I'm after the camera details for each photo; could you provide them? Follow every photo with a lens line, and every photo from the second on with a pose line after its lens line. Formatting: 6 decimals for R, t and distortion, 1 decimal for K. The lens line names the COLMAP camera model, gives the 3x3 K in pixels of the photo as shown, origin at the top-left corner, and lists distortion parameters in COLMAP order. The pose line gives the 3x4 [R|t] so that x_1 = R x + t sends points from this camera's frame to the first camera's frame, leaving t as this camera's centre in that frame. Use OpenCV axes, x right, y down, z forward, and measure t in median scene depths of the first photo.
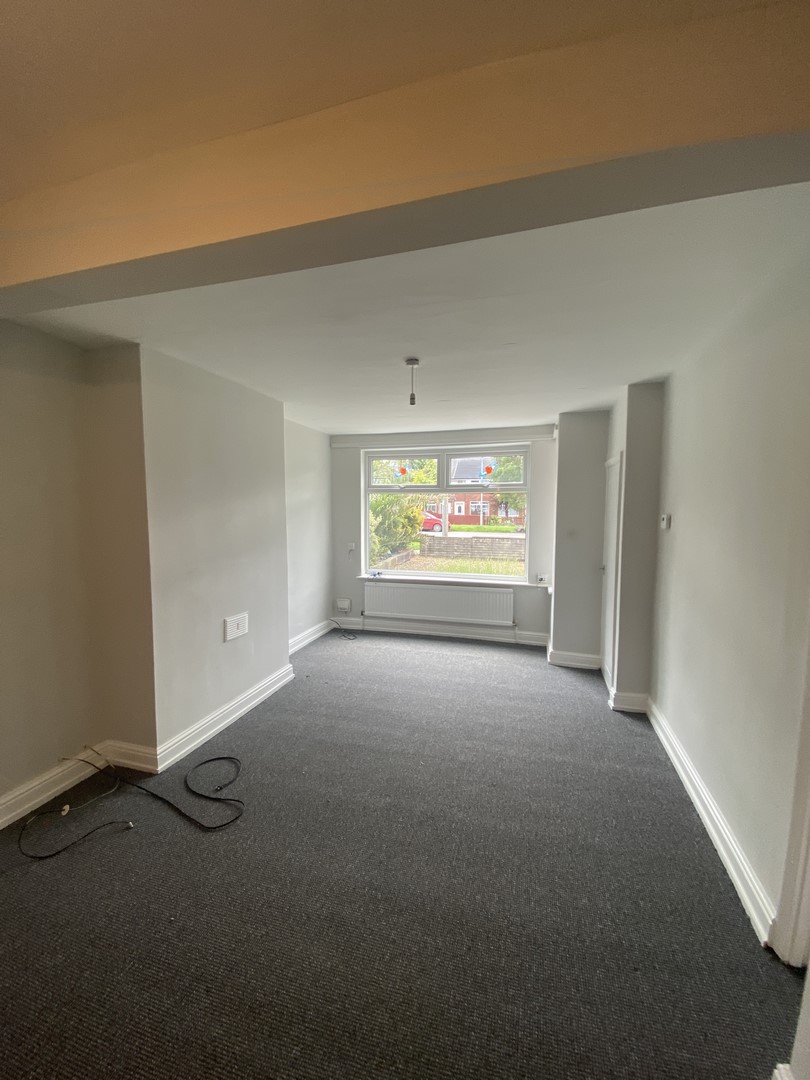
lens RADIAL K [[444.6, 0, 405.0], [0, 444.6, 540.0], [0, 0, 1]] dist [-0.003281, -0.000569]
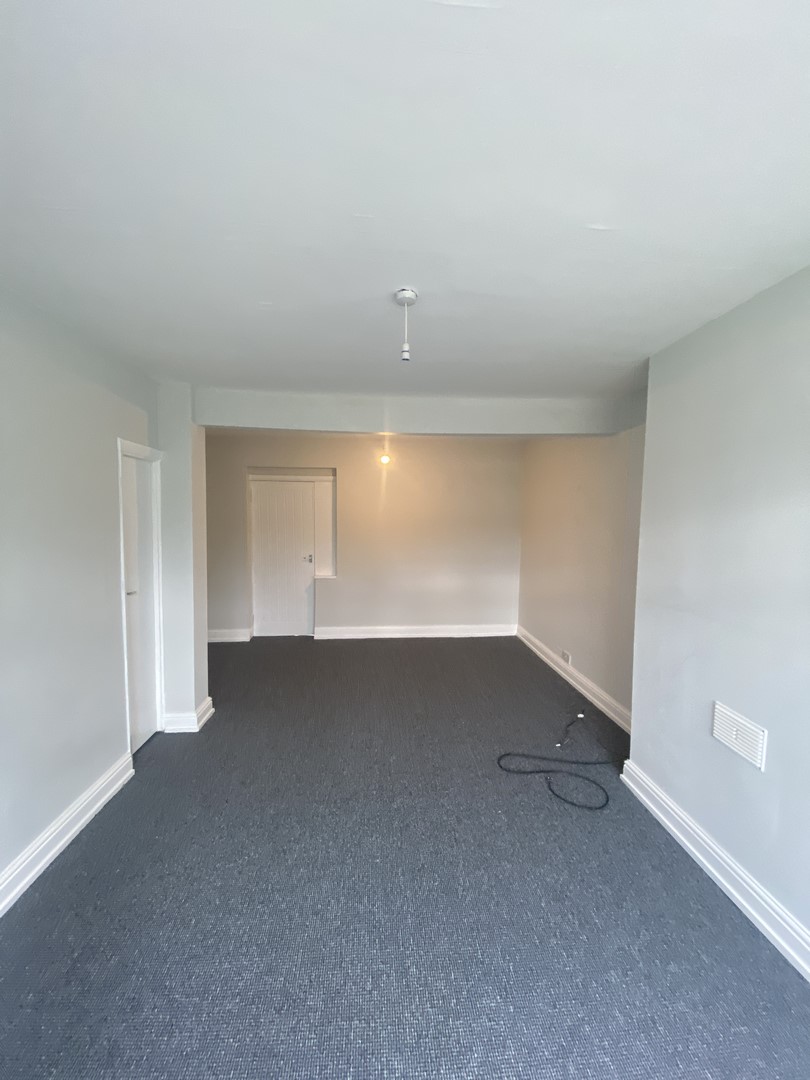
lens RADIAL K [[444.6, 0, 405.0], [0, 444.6, 540.0], [0, 0, 1]] dist [-0.003281, -0.000569]
pose [[-0.933122, 0.016554, -0.359180, 0.217982], [-0.038557, 0.988572, 0.145732, -0.119247], [0.357488, 0.149835, -0.921820, 1.390808]]
